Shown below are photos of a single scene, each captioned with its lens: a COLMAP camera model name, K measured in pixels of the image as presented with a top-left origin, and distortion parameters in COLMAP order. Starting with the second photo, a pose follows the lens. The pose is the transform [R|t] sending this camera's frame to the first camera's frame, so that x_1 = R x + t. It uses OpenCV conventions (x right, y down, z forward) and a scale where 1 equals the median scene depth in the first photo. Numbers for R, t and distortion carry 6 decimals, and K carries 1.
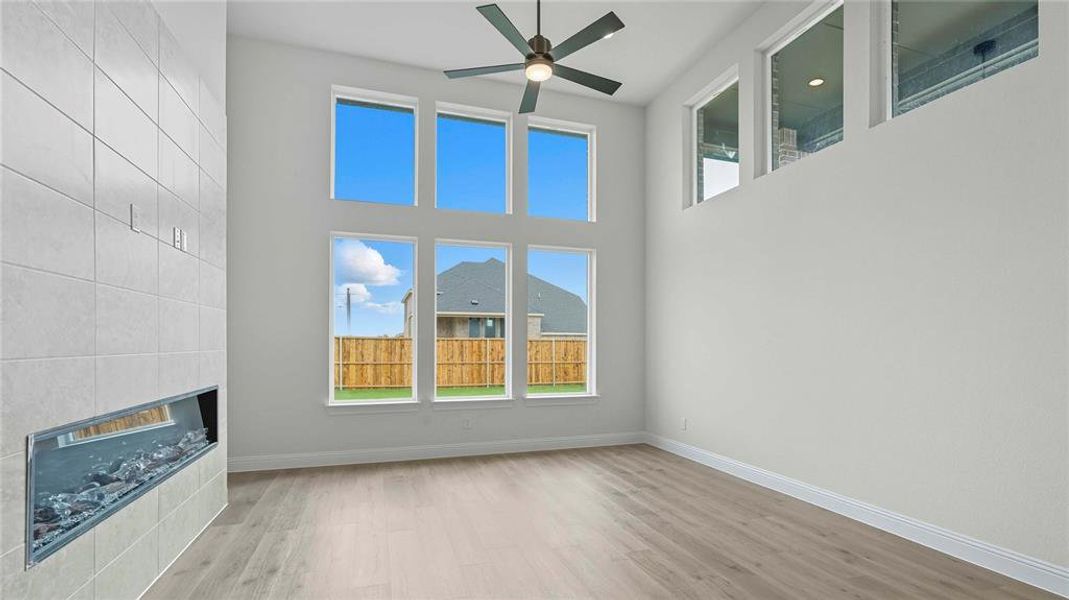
lens RADIAL K [[483.4, 0, 537.0], [0, 483.4, 324.0], [0, 0, 1]] dist [0.003177, 0.000814]
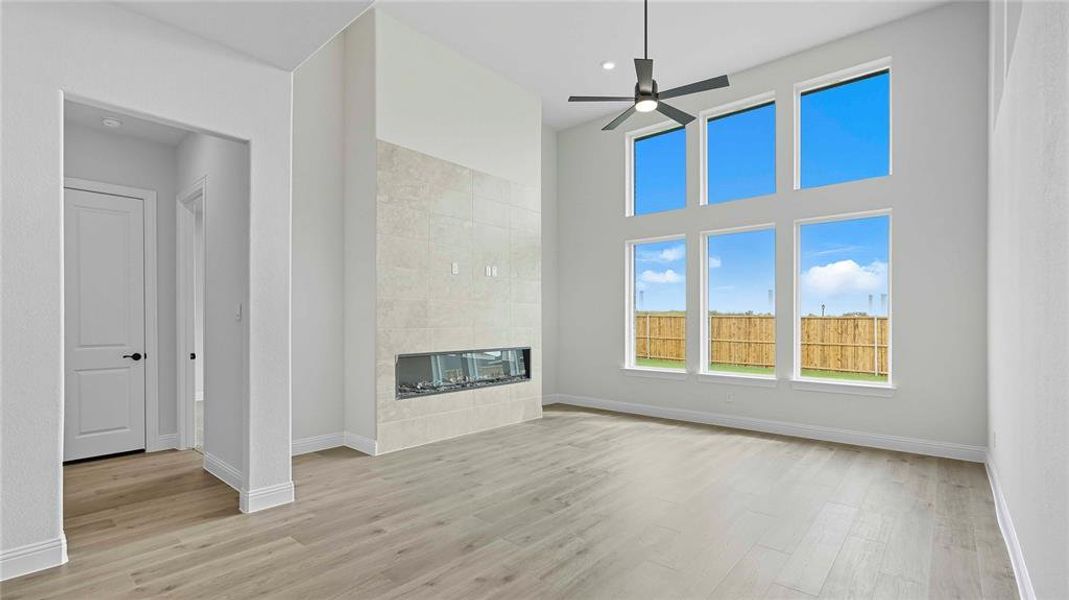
lens RADIAL K [[483.4, 0, 527.8], [0, 483.4, 322.7], [0, 0, 1]] dist [0.003177, 0.000814]
pose [[0.497619, 0.000208, -0.867396, 0.200246], [0.033506, 0.999249, 0.019462, 0.001758], [0.866748, -0.038748, 0.497238, 0.031057]]
